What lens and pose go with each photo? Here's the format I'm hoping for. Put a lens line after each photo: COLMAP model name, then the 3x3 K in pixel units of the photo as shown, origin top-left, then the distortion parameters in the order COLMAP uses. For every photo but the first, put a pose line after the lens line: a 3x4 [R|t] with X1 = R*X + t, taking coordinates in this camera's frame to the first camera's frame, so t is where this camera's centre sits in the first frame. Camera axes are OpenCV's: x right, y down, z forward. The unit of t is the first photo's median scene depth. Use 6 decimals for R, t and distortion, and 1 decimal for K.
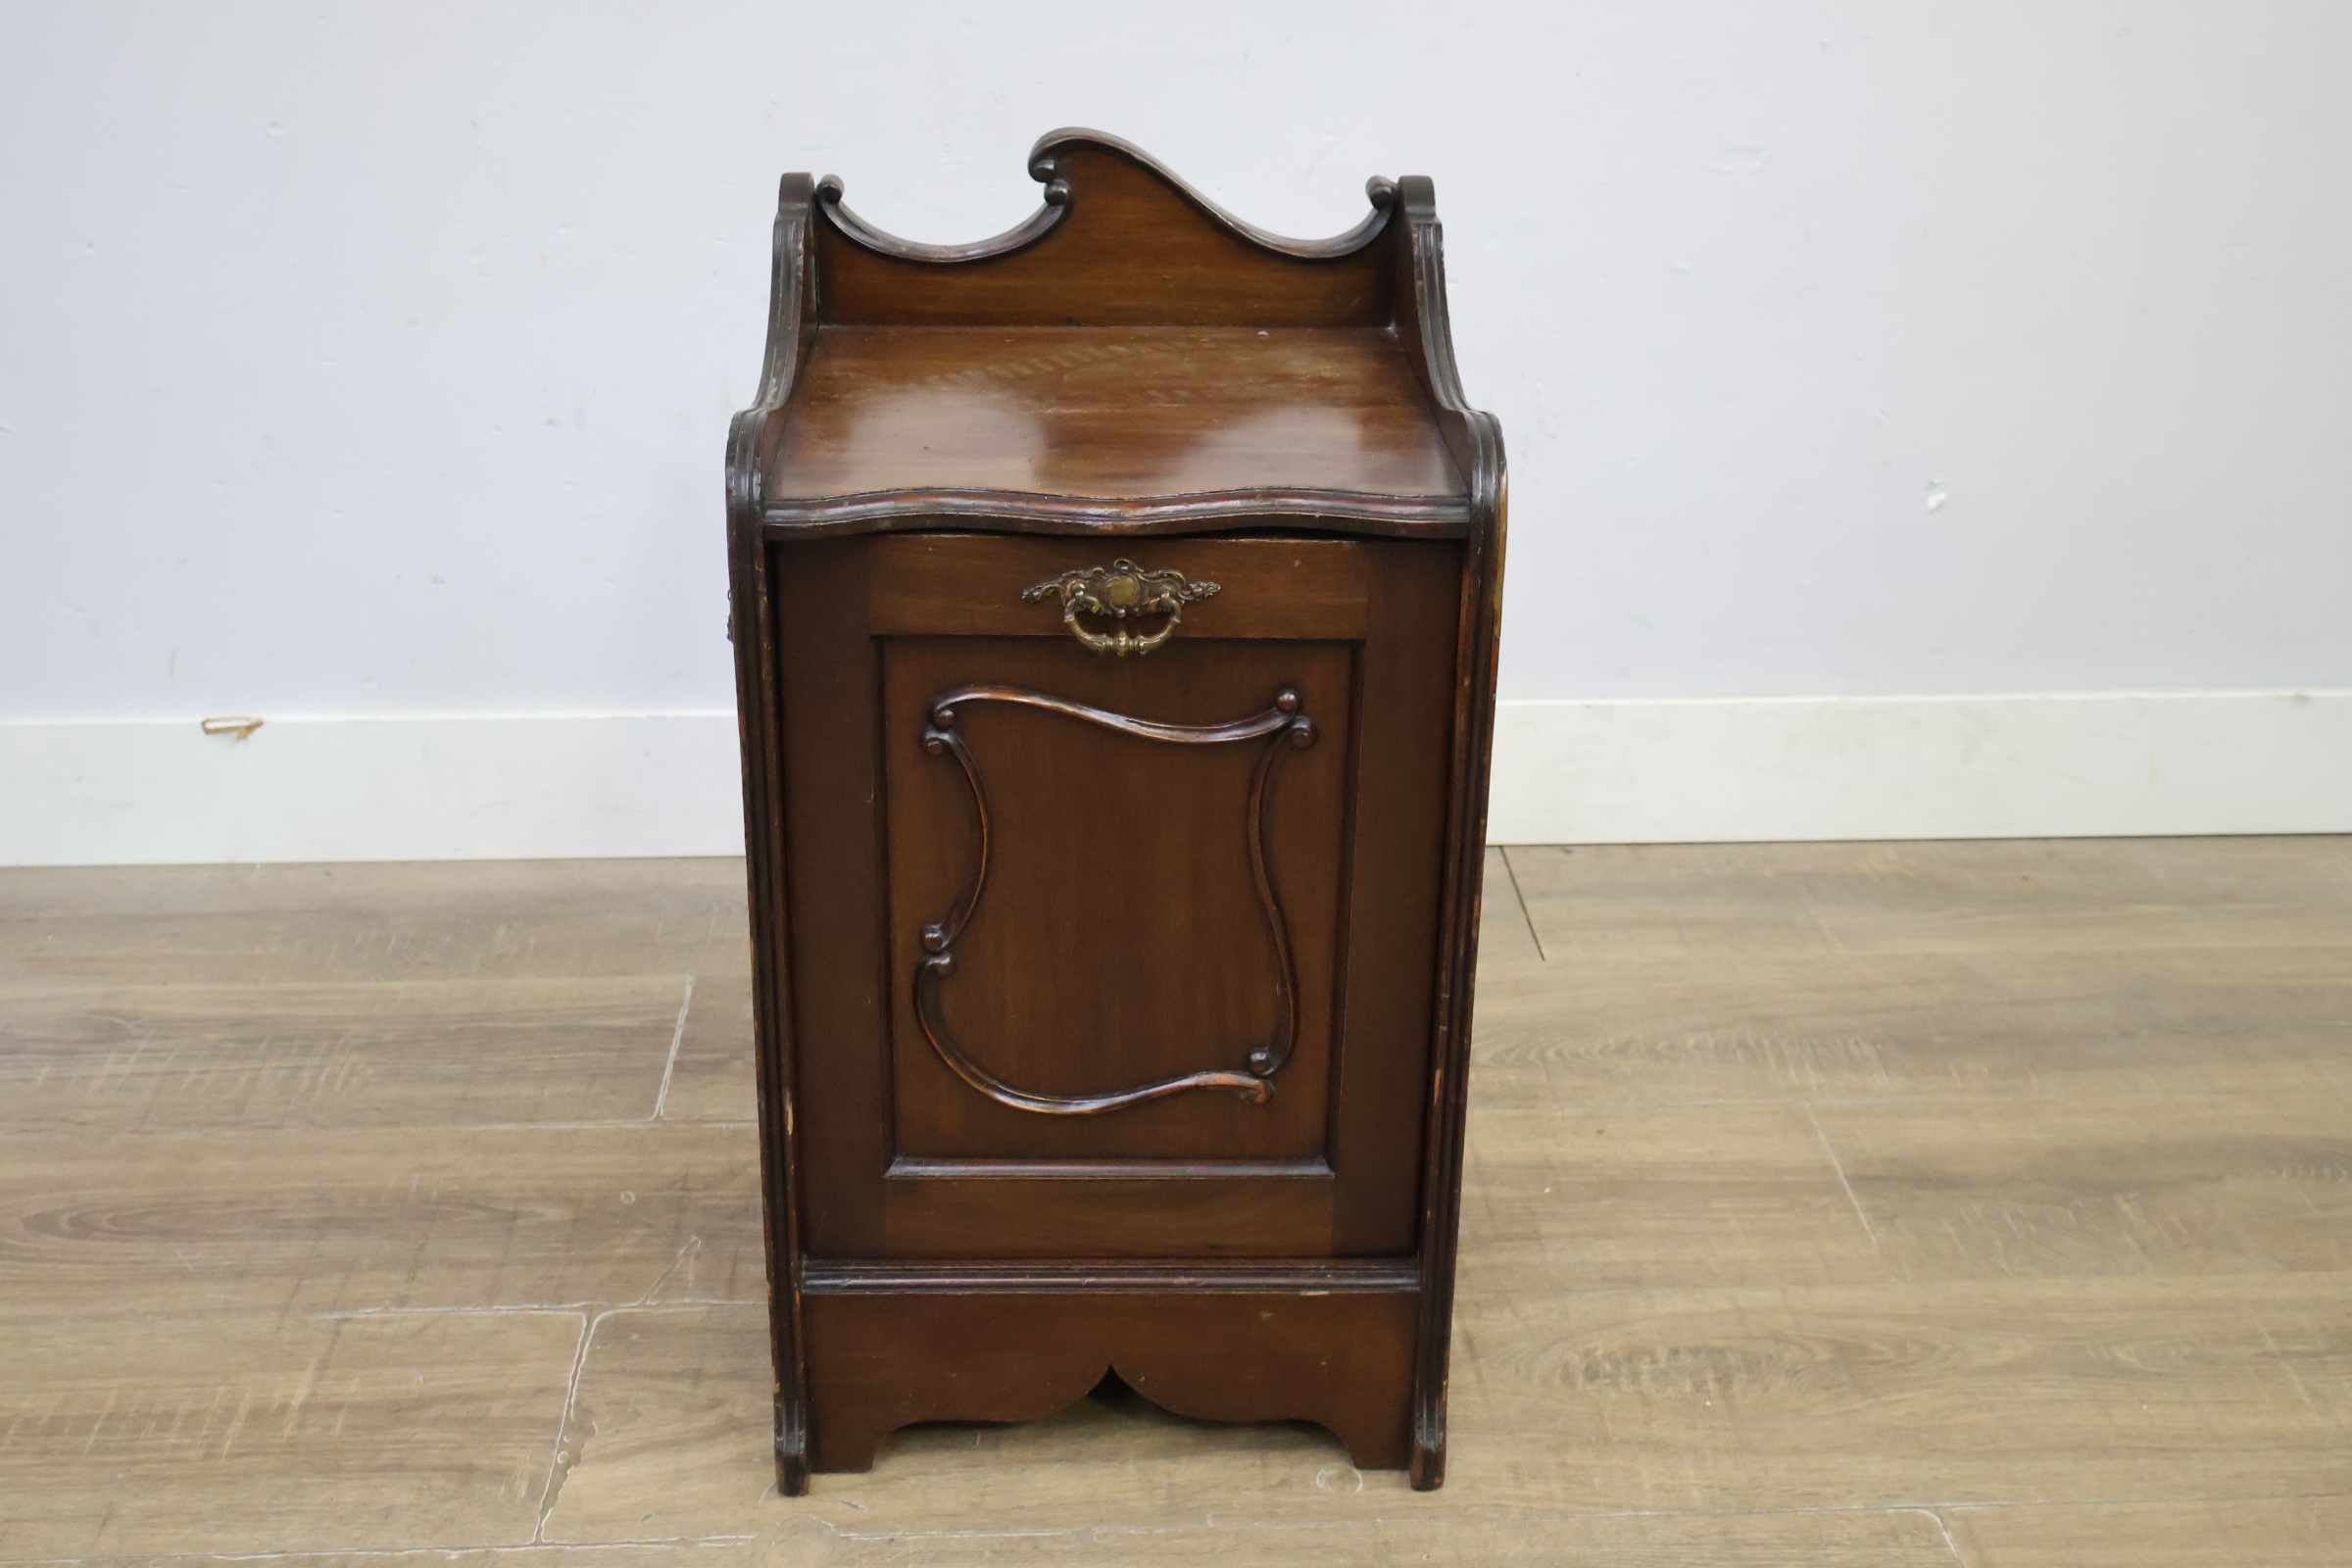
lens RADIAL K [[2687.2, 0, 1169.6], [0, 2687.2, 772.0], [0, 0, 1]] dist [-0.012241, 0.000000]
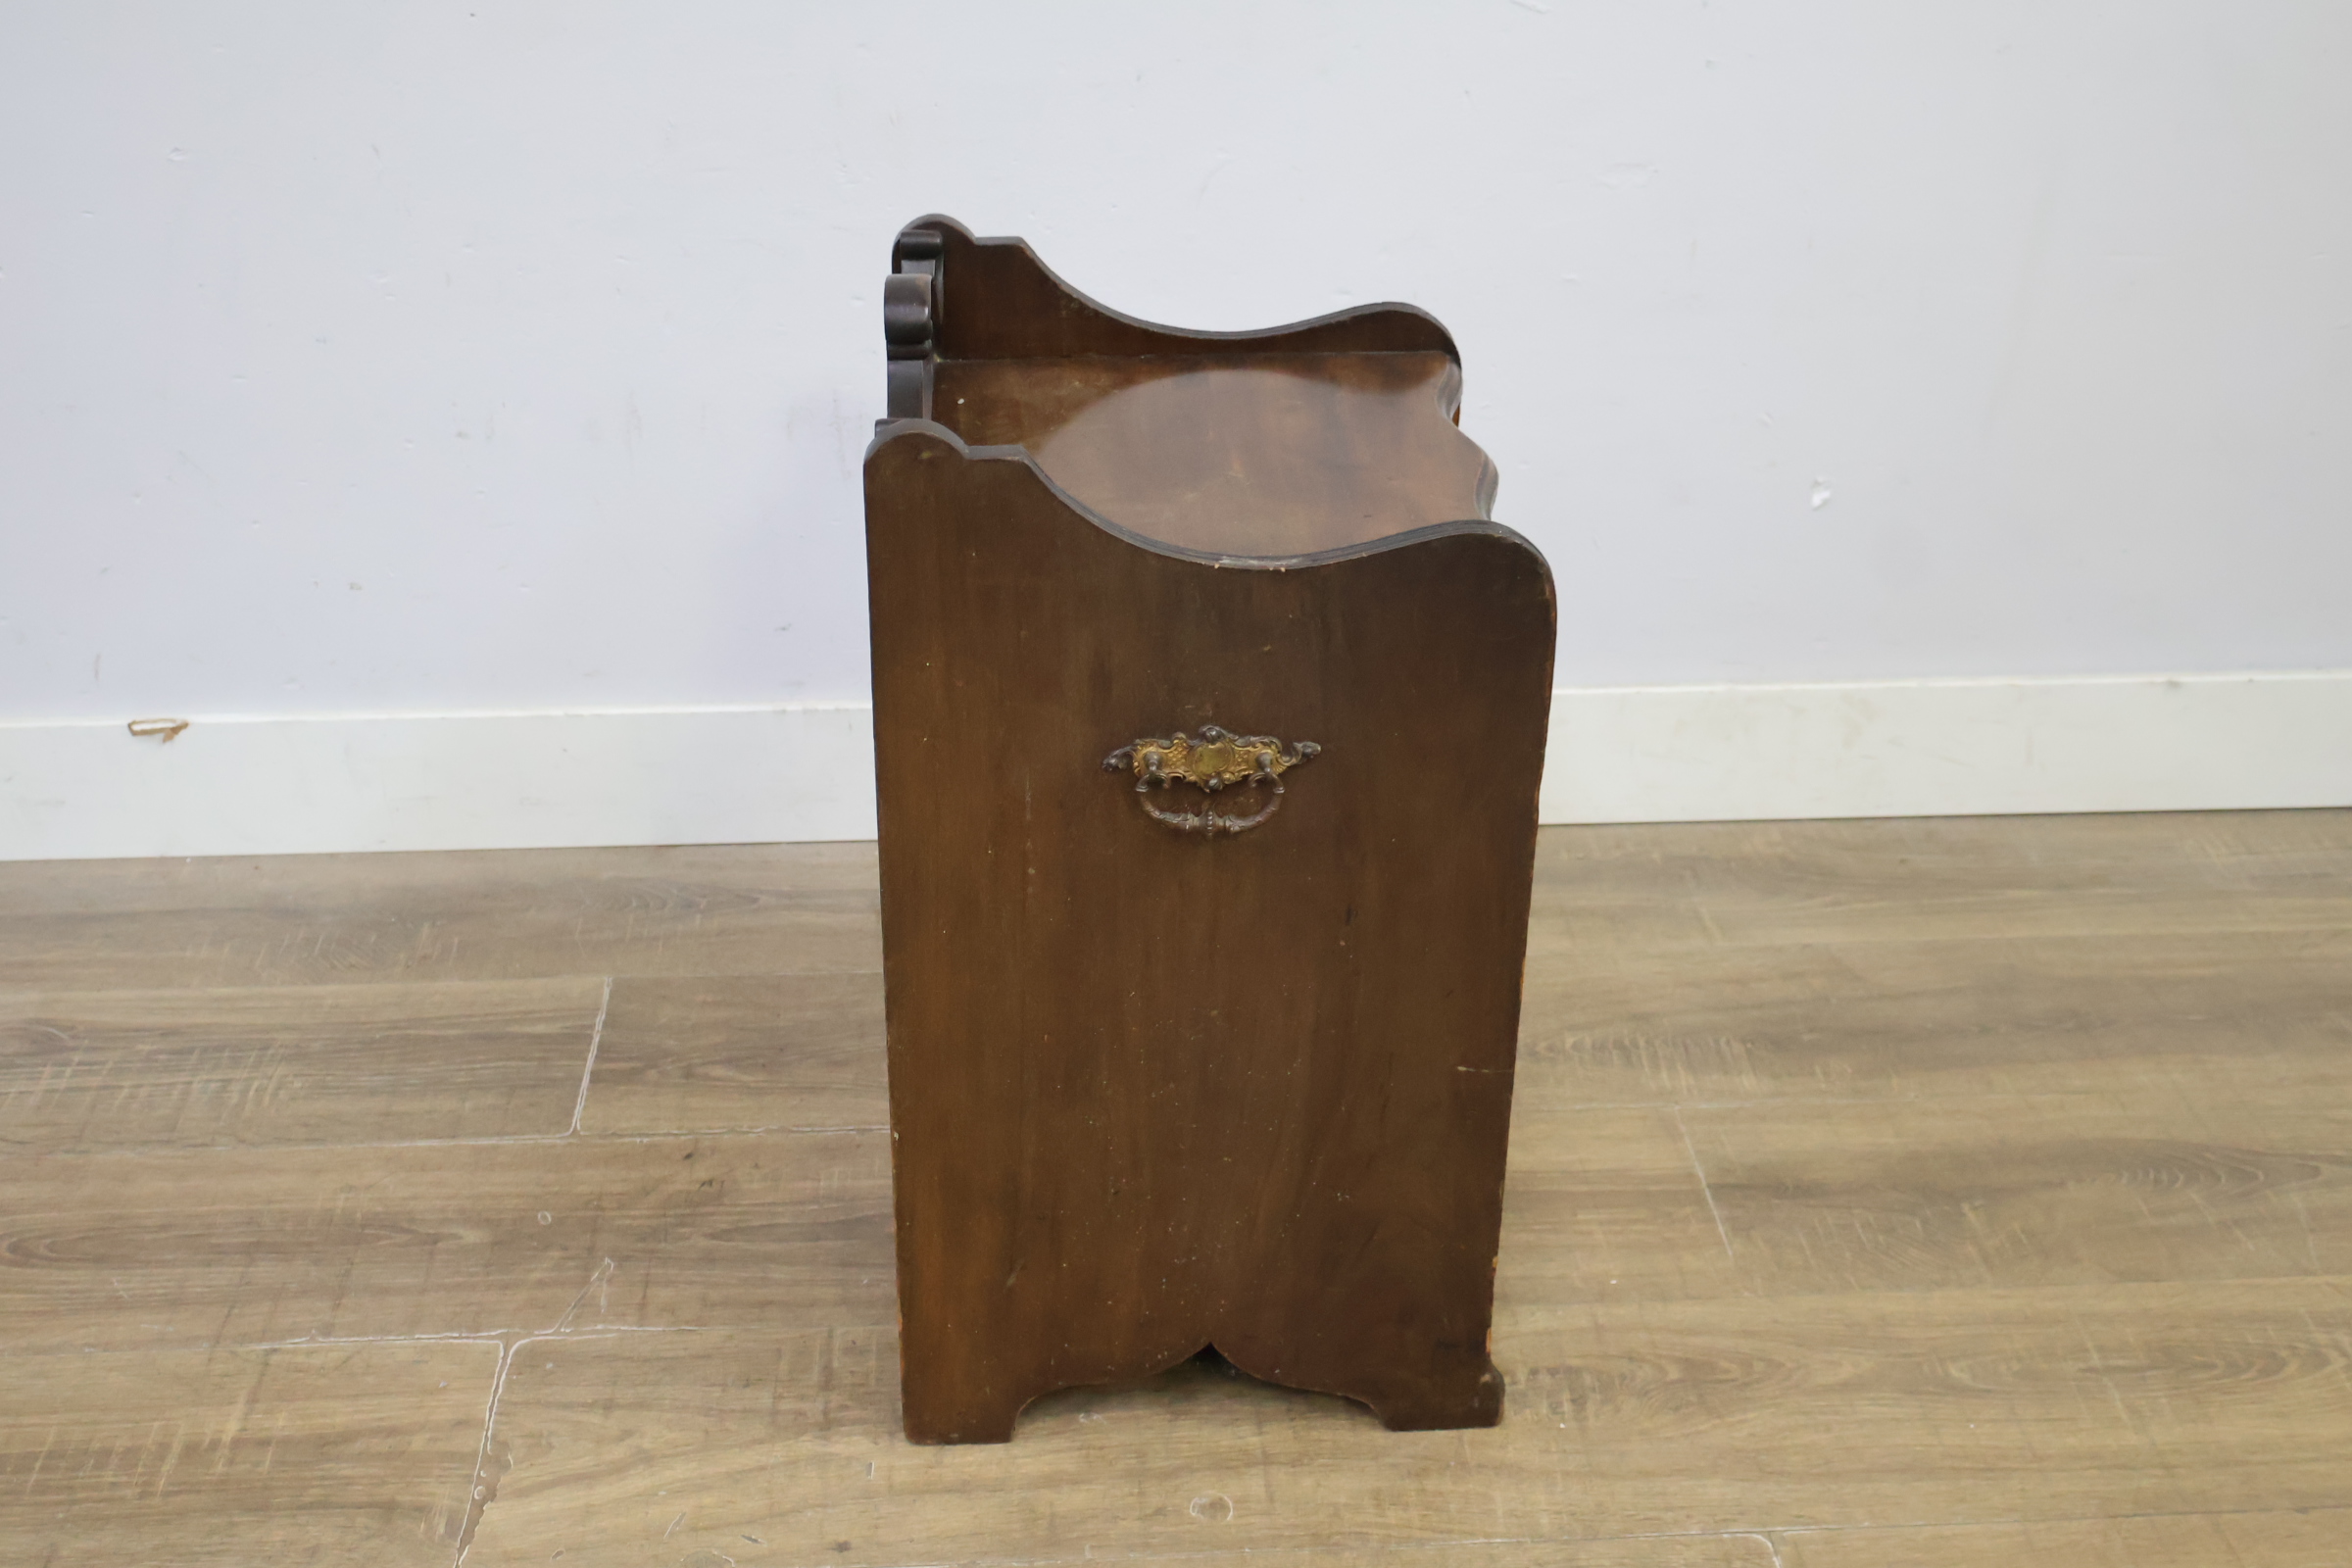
lens RADIAL K [[2687.2, 0, 1175.8], [0, 2687.2, 777.0], [0, 0, 1]] dist [-0.012241, 0.000000]
pose [[0.999906, -0.005788, 0.012462, 0.033148], [0.004826, 0.997102, 0.075920, -0.093884], [-0.012866, -0.075852, 0.997036, -0.034462]]
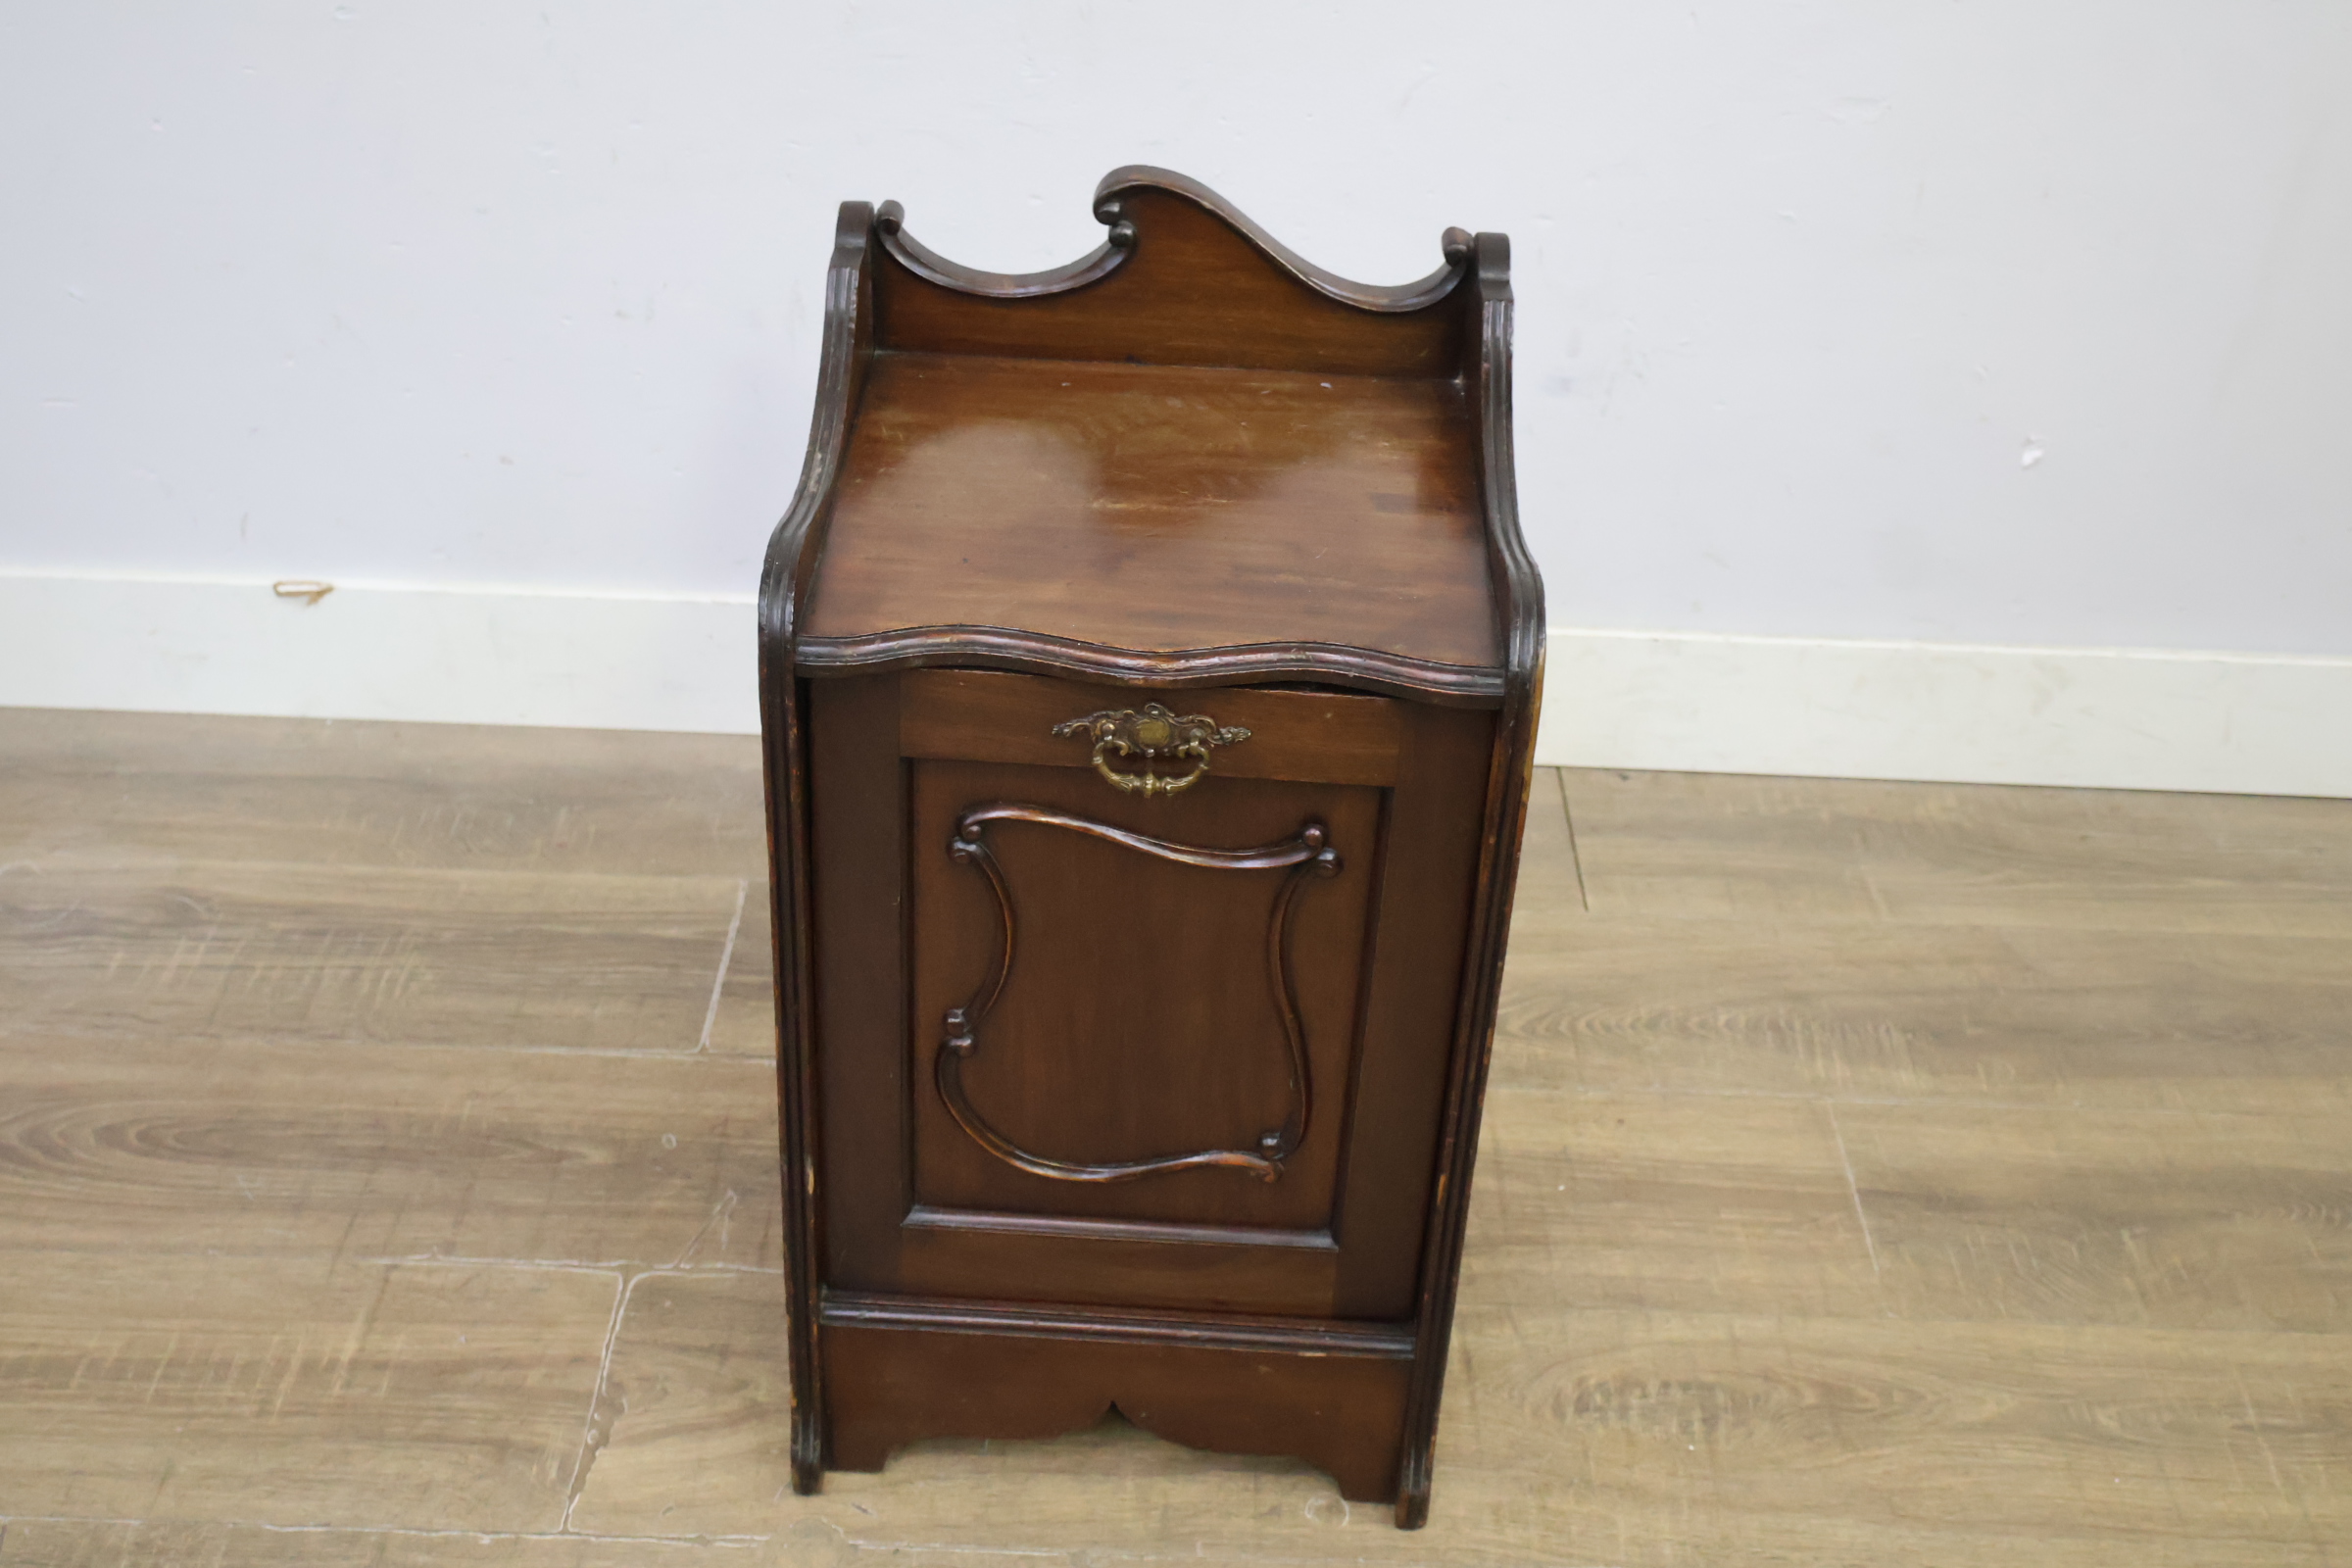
lens RADIAL K [[2687.2, 0, 1166.3], [0, 2687.2, 780.1], [0, 0, 1]] dist [-0.012241, 0.000000]
pose [[0.997571, 0.059675, -0.035920, 0.018772], [-0.053051, 0.985148, 0.163308, -0.162584], [0.045132, -0.161006, 0.985921, 0.010822]]
